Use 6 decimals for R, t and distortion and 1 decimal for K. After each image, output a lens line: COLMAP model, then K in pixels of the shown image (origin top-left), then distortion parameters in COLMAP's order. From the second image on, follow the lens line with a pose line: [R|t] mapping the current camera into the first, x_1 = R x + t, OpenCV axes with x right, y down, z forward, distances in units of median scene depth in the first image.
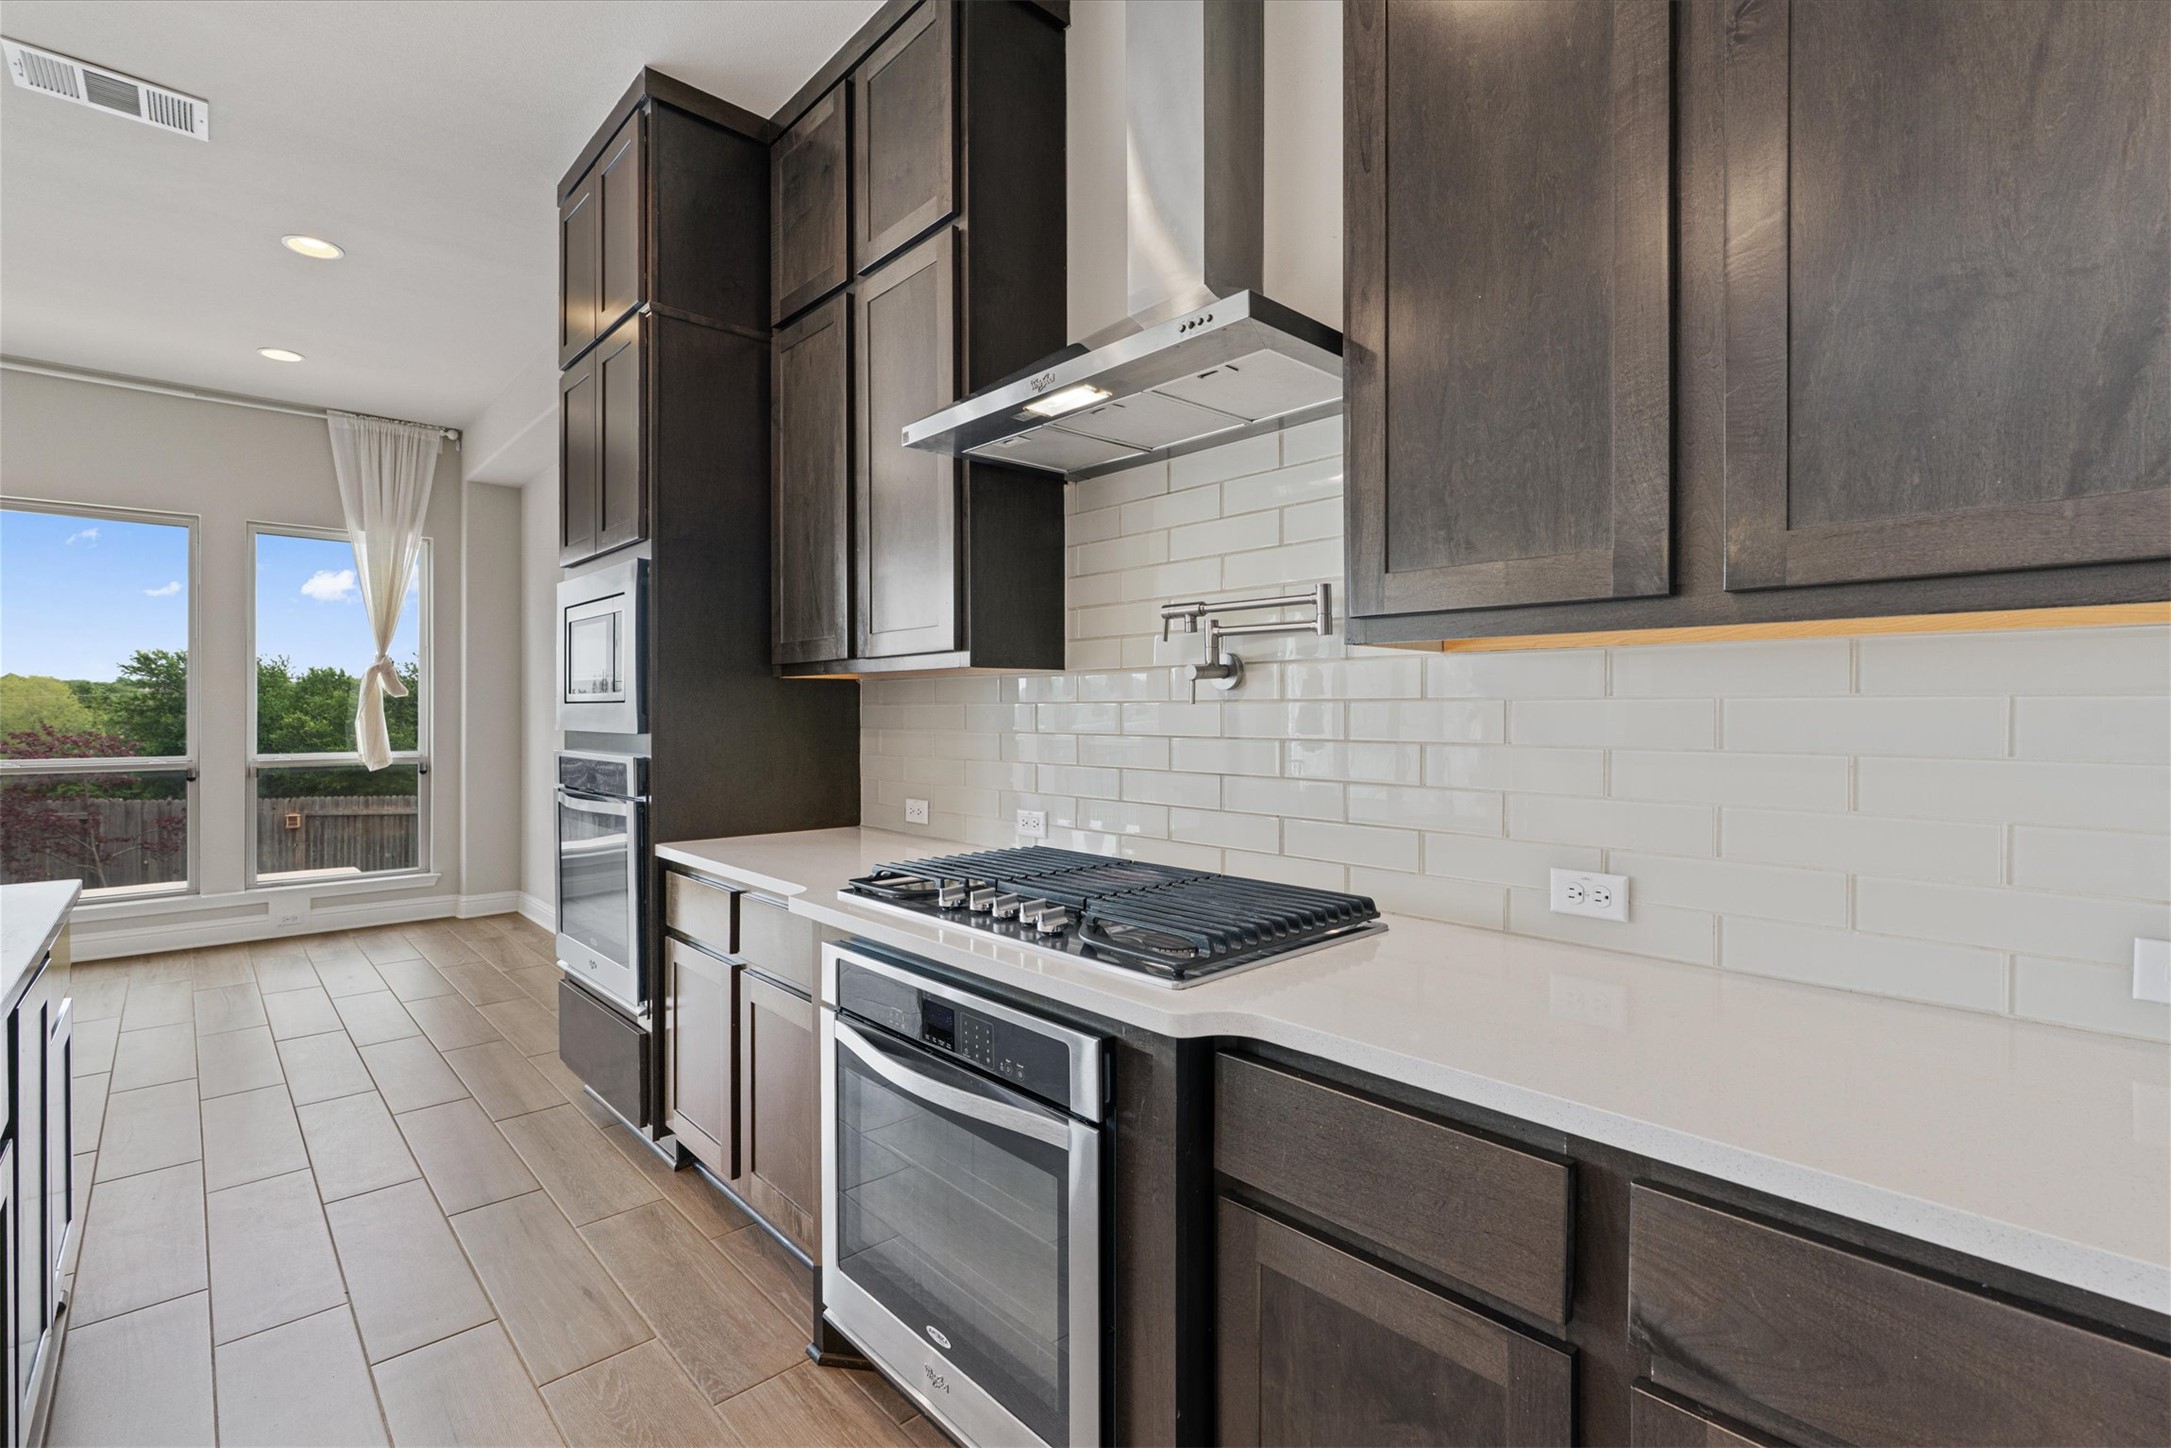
lens RADIAL K [[975.5, 0, 1090.4], [0, 975.5, 720.8], [0, 0, 1]] dist [-0.009887, 0.000418]
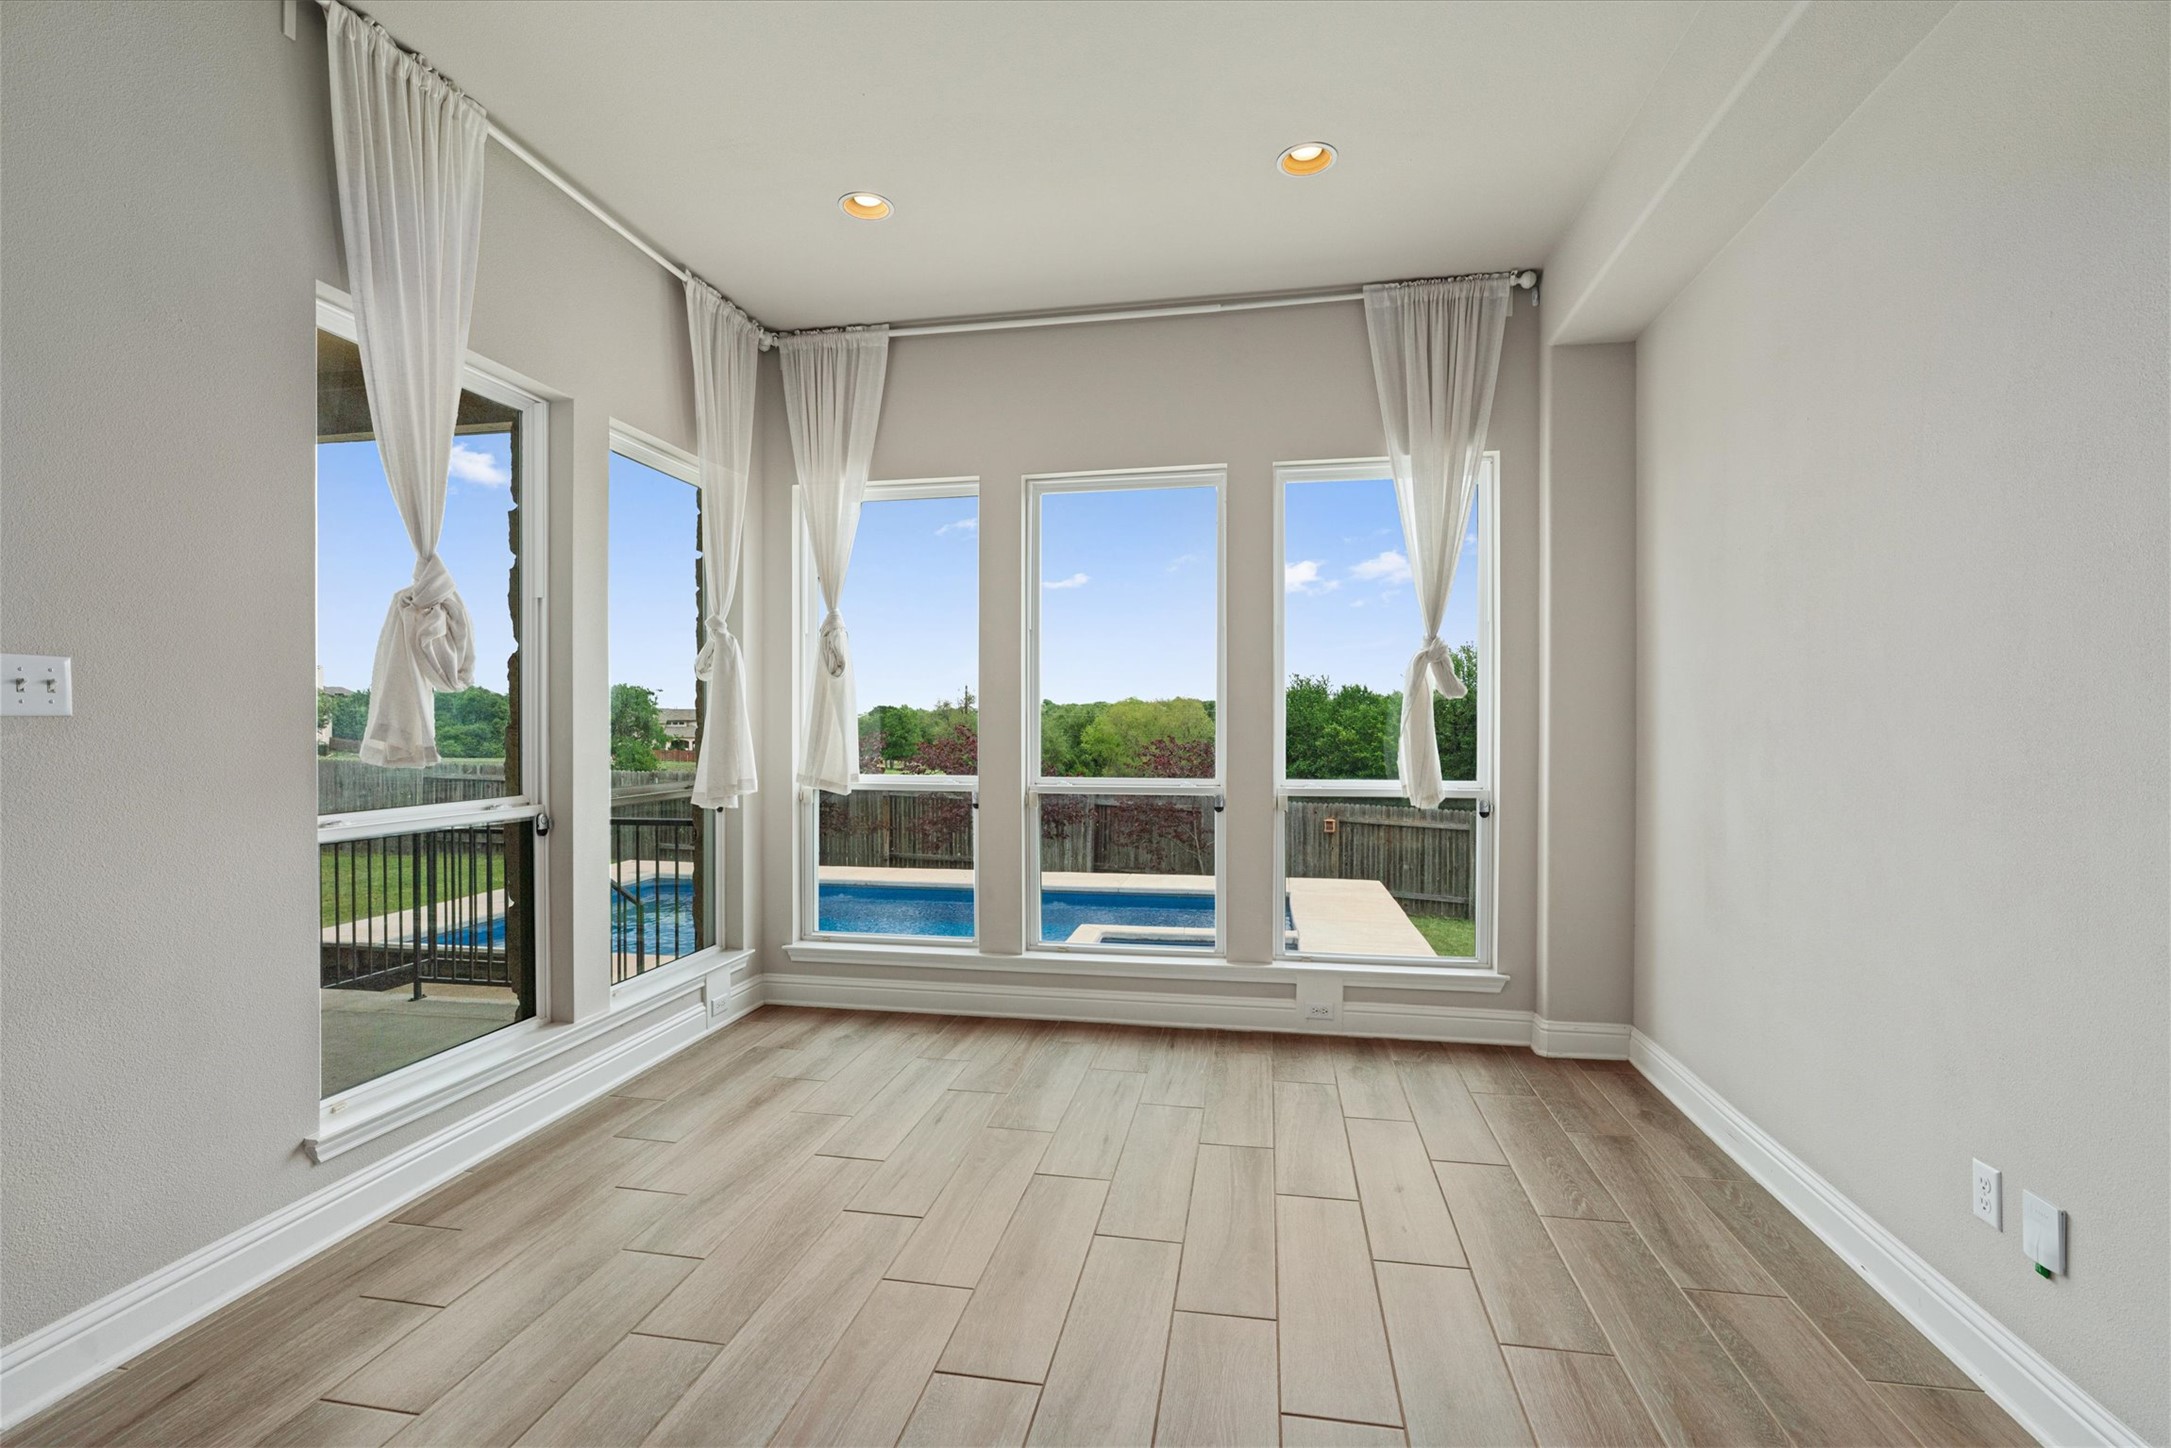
lens RADIAL K [[975.5, 0, 1090.4], [0, 975.5, 720.8], [0, 0, 1]] dist [-0.009887, 0.000418]
pose [[0.597024, -0.004308, -0.802212, -0.328875], [-0.004192, 0.999955, -0.008490, -0.003629], [0.802212, 0.008431, 0.596979, 0.407545]]
